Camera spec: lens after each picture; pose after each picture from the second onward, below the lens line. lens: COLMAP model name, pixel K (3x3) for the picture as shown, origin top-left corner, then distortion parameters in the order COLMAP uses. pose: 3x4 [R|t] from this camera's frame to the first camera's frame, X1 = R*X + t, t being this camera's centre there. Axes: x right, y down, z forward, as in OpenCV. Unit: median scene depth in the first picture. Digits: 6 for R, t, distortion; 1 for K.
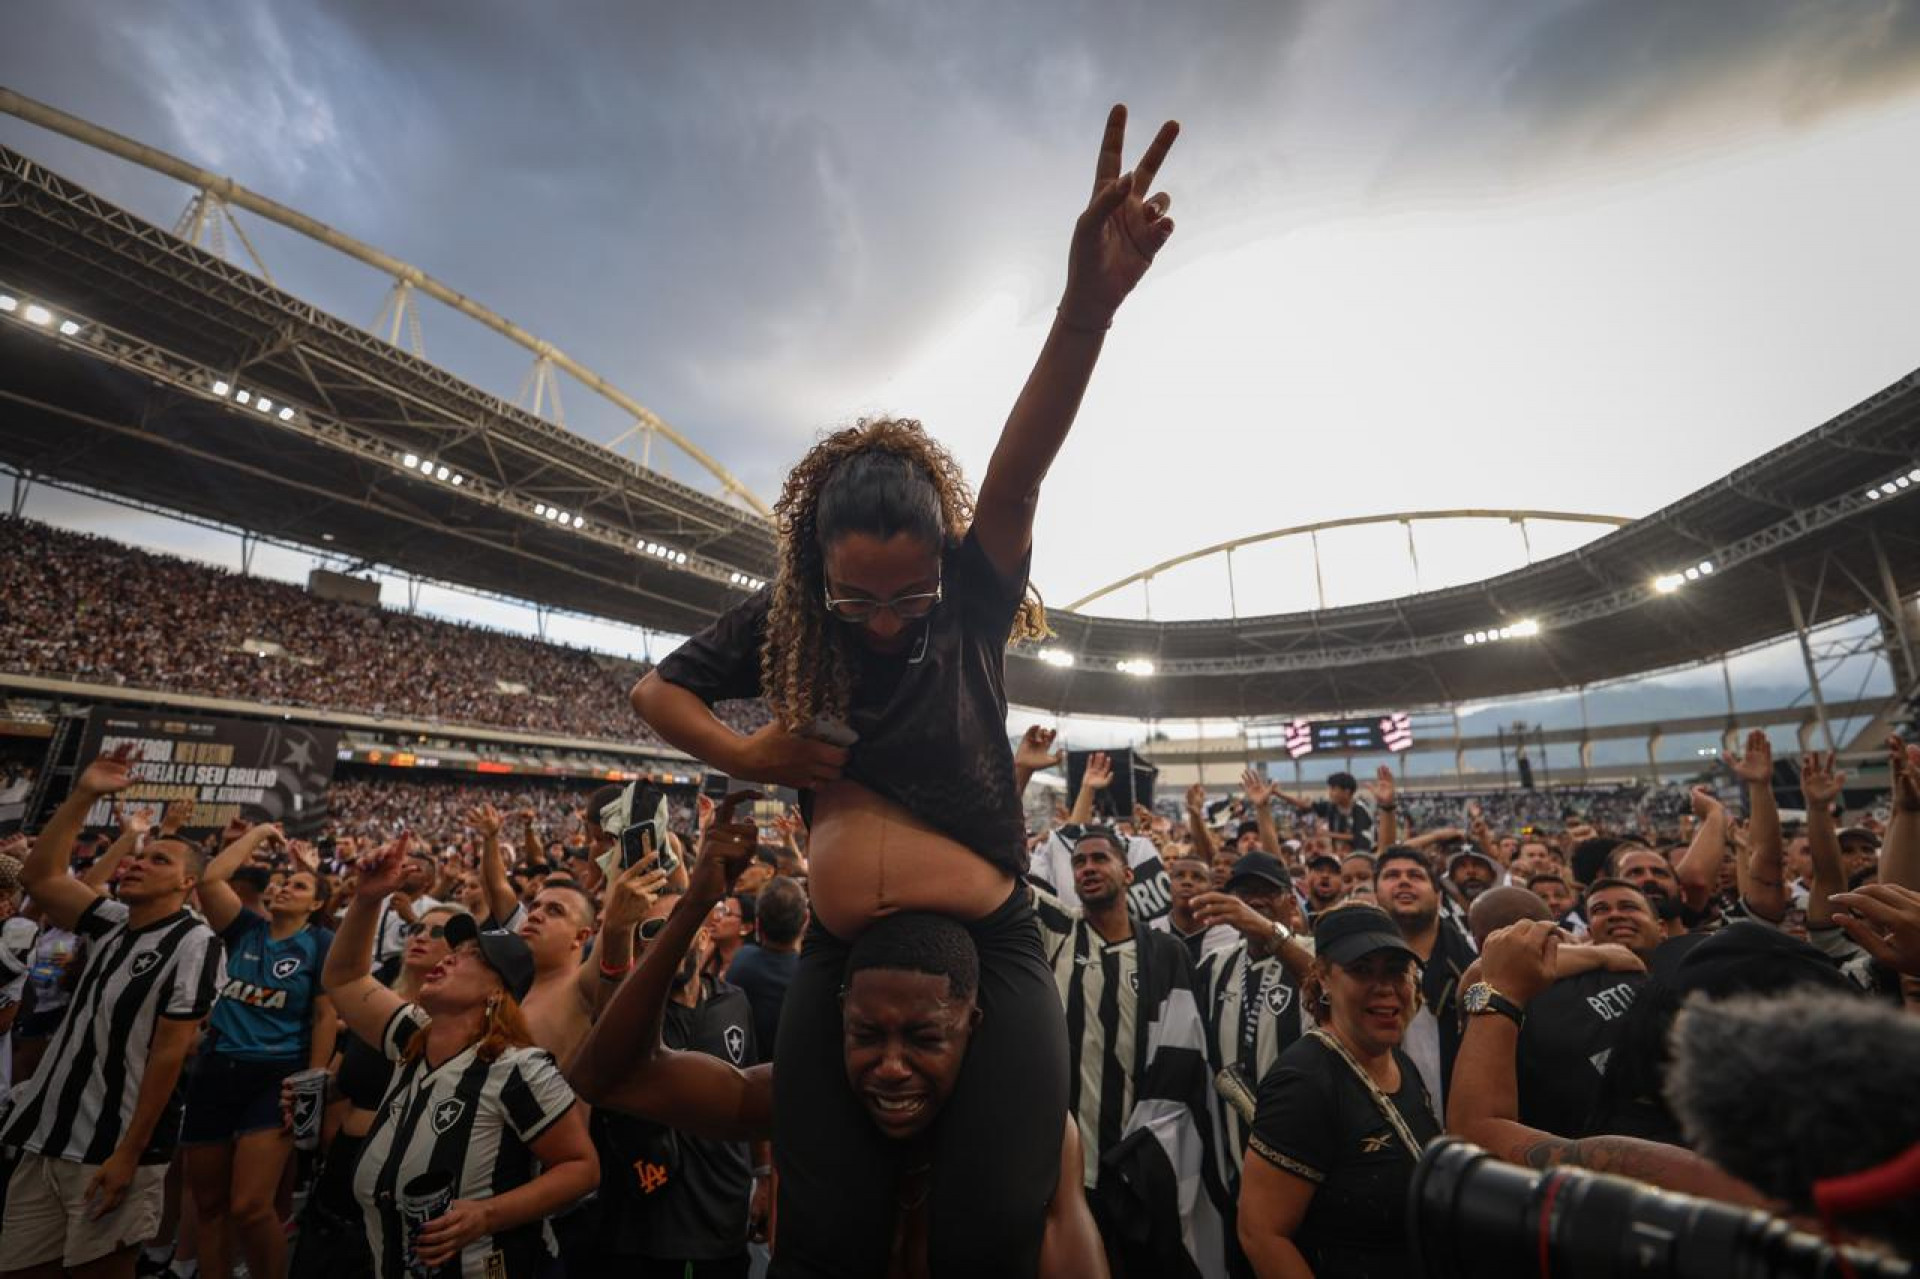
lens RADIAL K [[846.4, 0, 962.1], [0, 846.4, 645.4], [0, 0, 1]] dist [-0.002219, 0.001896]
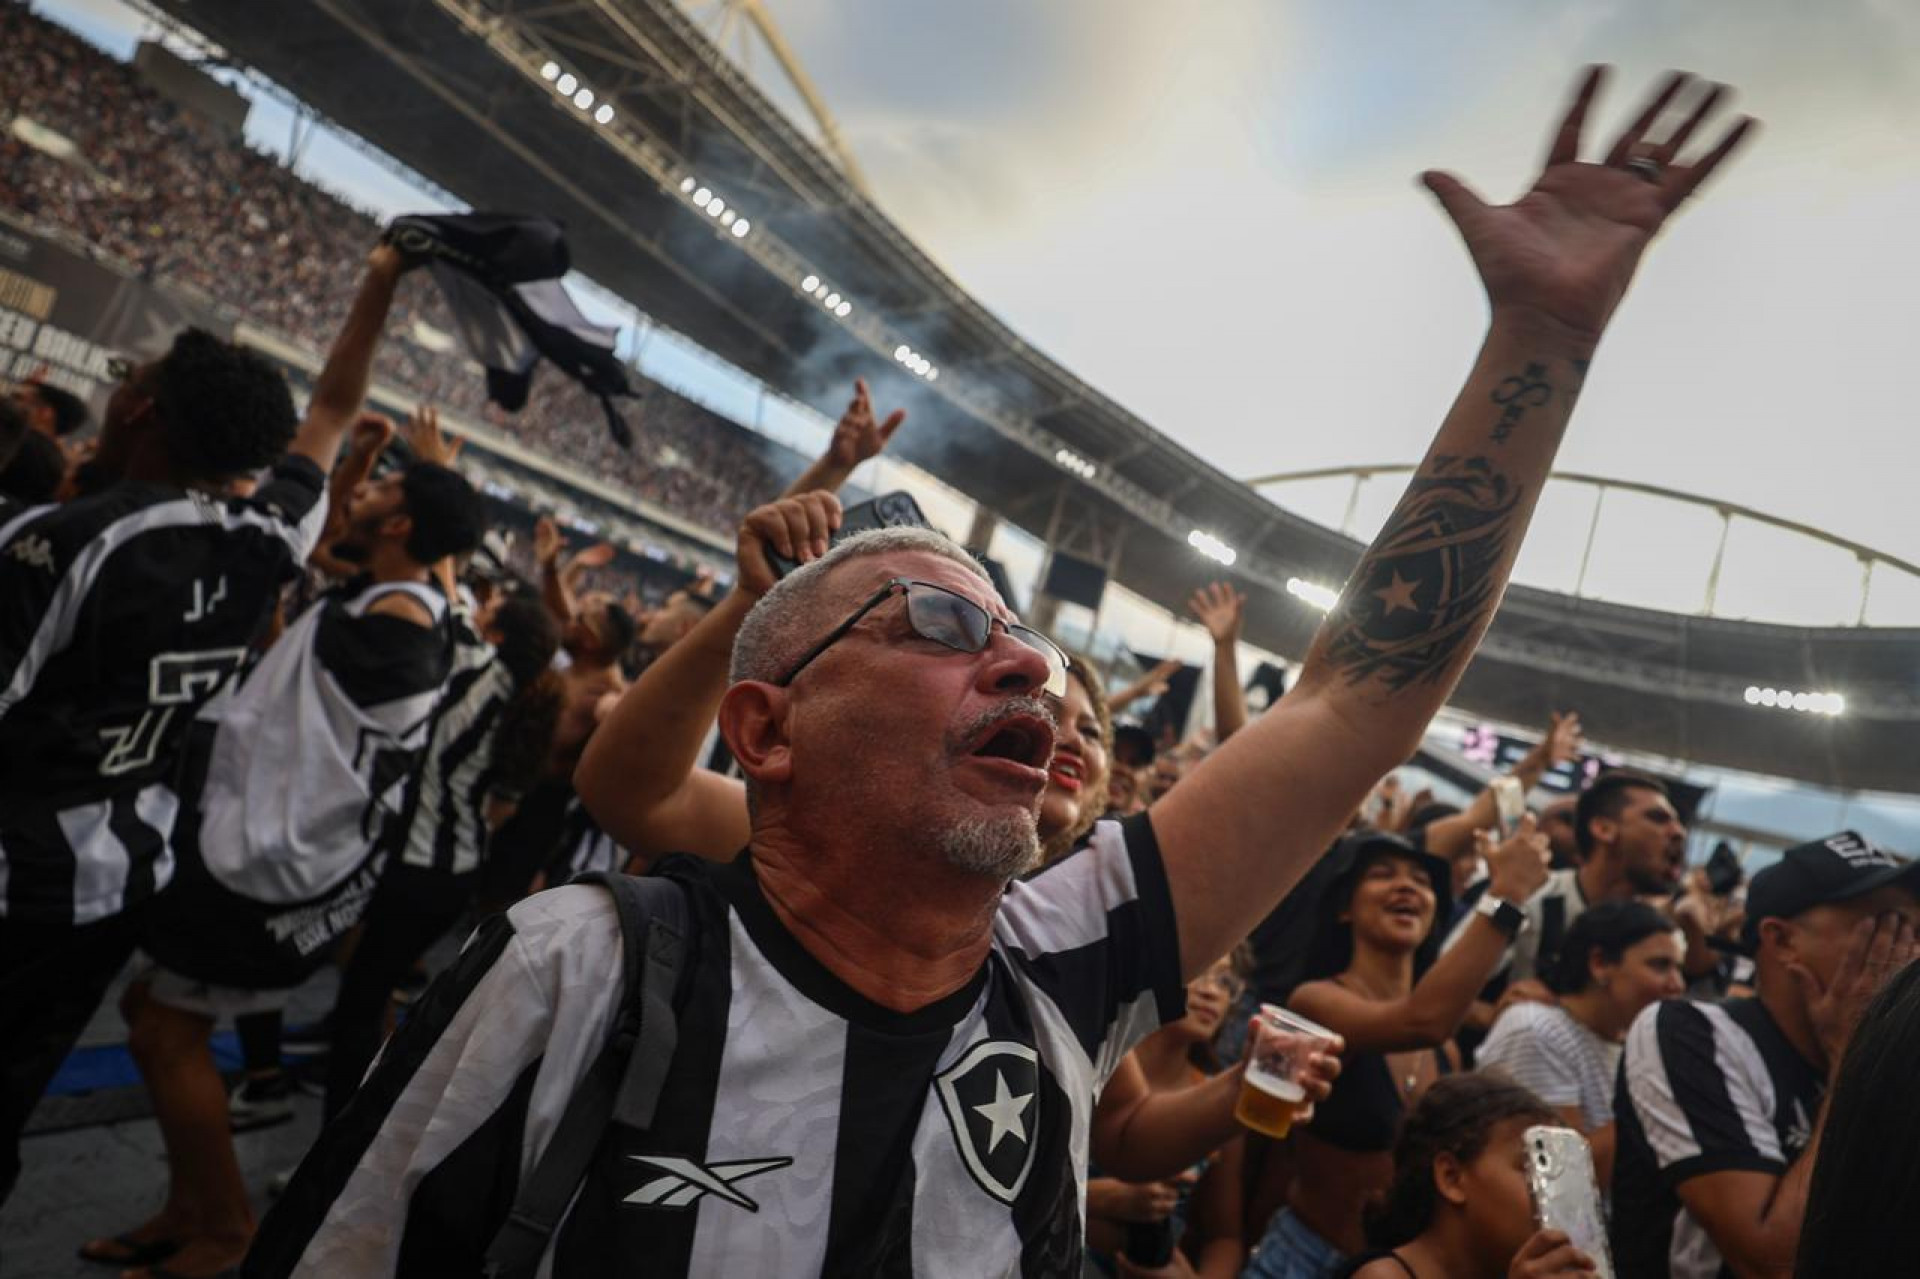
lens RADIAL K [[1053.3, 0, 931.2], [0, 1053.3, 650.2], [0, 0, 1]] dist [0.004837, -0.002576]
pose [[0.948556, 0.291359, 0.123903, -0.200880], [-0.308152, 0.939435, 0.150016, 0.036853], [-0.072690, -0.180479, 0.980889, 0.135818]]
